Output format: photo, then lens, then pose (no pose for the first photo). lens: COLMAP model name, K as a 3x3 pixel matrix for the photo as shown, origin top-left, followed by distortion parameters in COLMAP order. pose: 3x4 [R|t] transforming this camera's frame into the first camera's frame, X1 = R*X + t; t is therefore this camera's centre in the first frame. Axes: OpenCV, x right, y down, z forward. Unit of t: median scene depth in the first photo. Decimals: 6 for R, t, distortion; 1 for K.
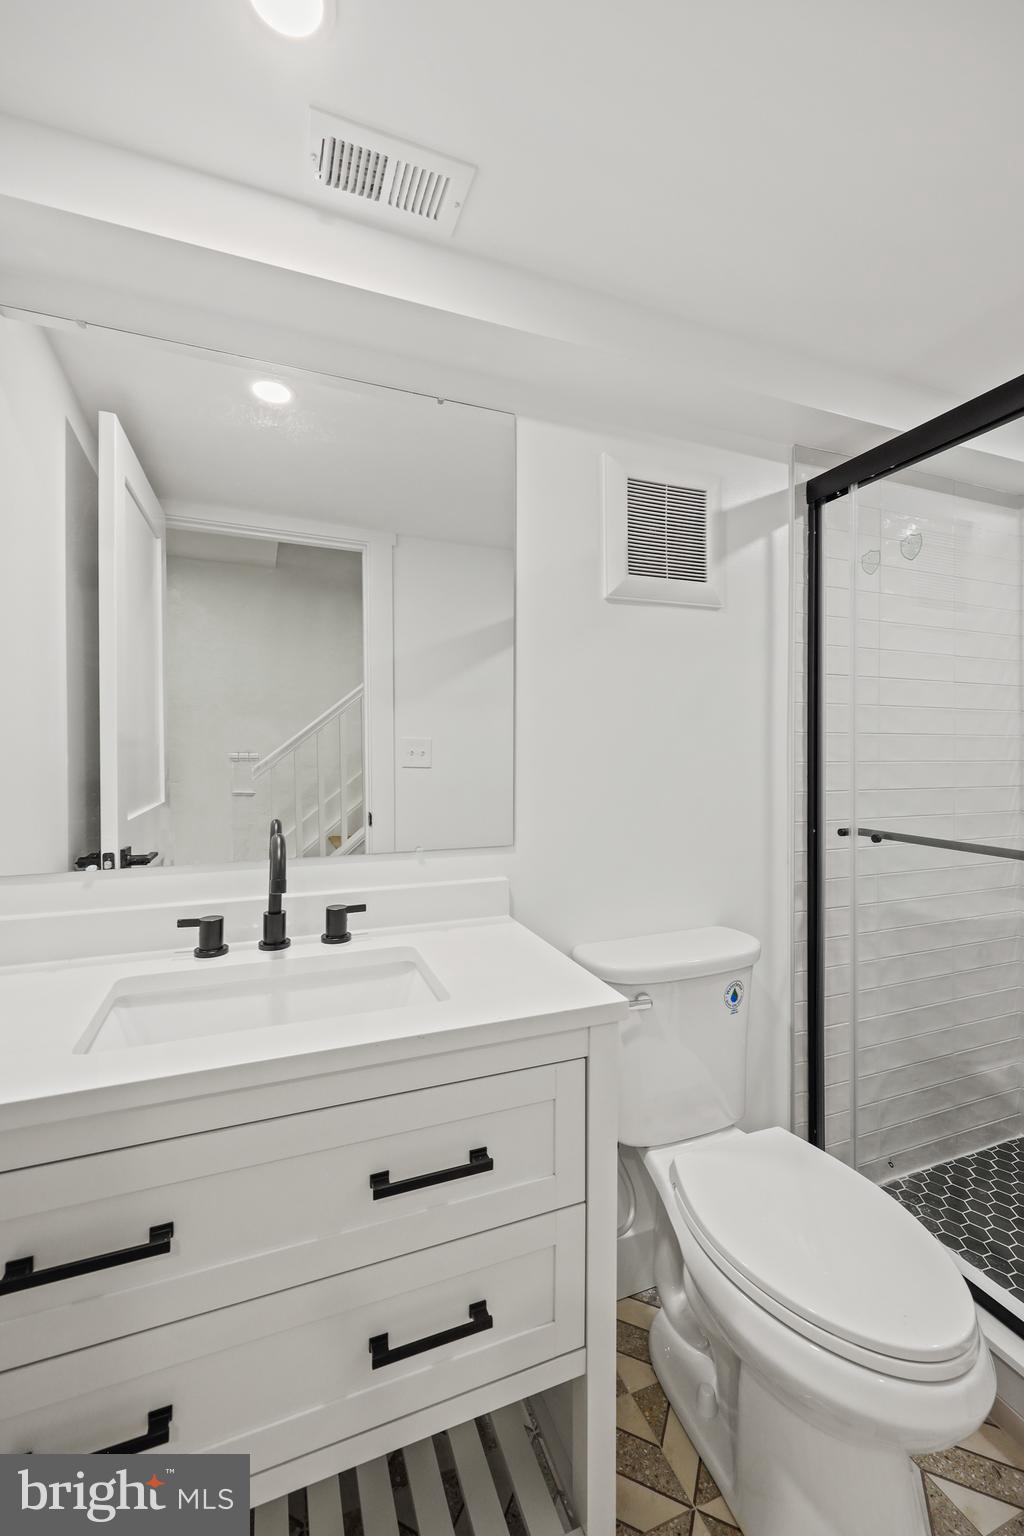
lens RADIAL K [[624.6, 0, 506.0], [0, 624.6, 761.4], [0, 0, 1]] dist [-0.001612, 0.001155]
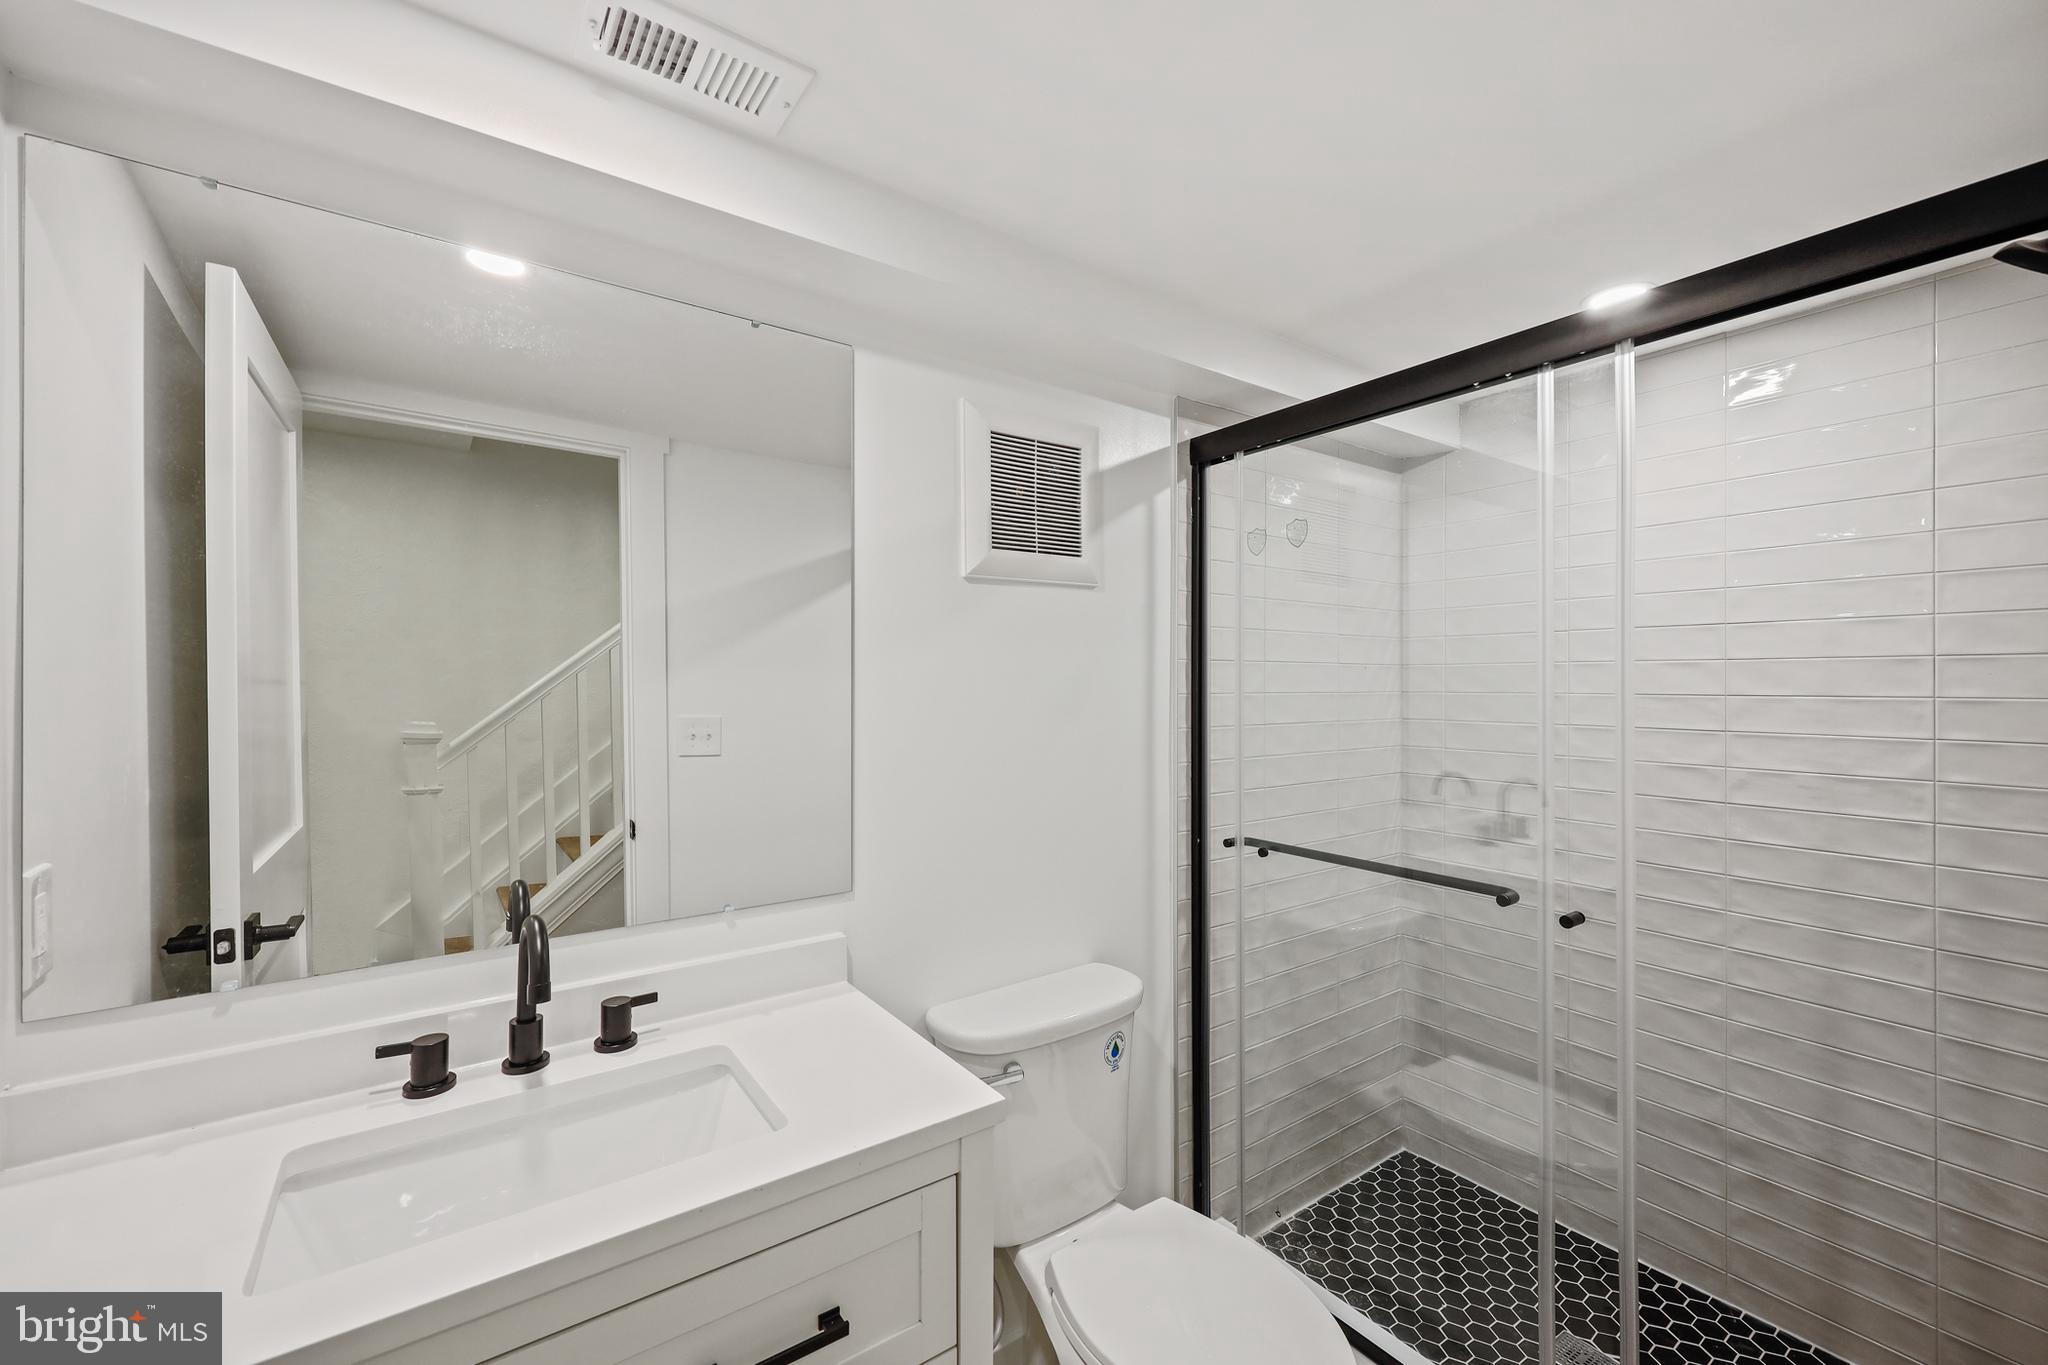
lens RADIAL K [[832.9, 0, 1012.2], [0, 832.9, 687.9], [0, 0, 1]] dist [-0.001612, 0.001155]
pose [[0.969028, -0.003523, 0.246925, -0.044326], [0.002783, 0.999991, 0.003343, -0.109350], [-0.246935, -0.002553, 0.969029, -0.059843]]
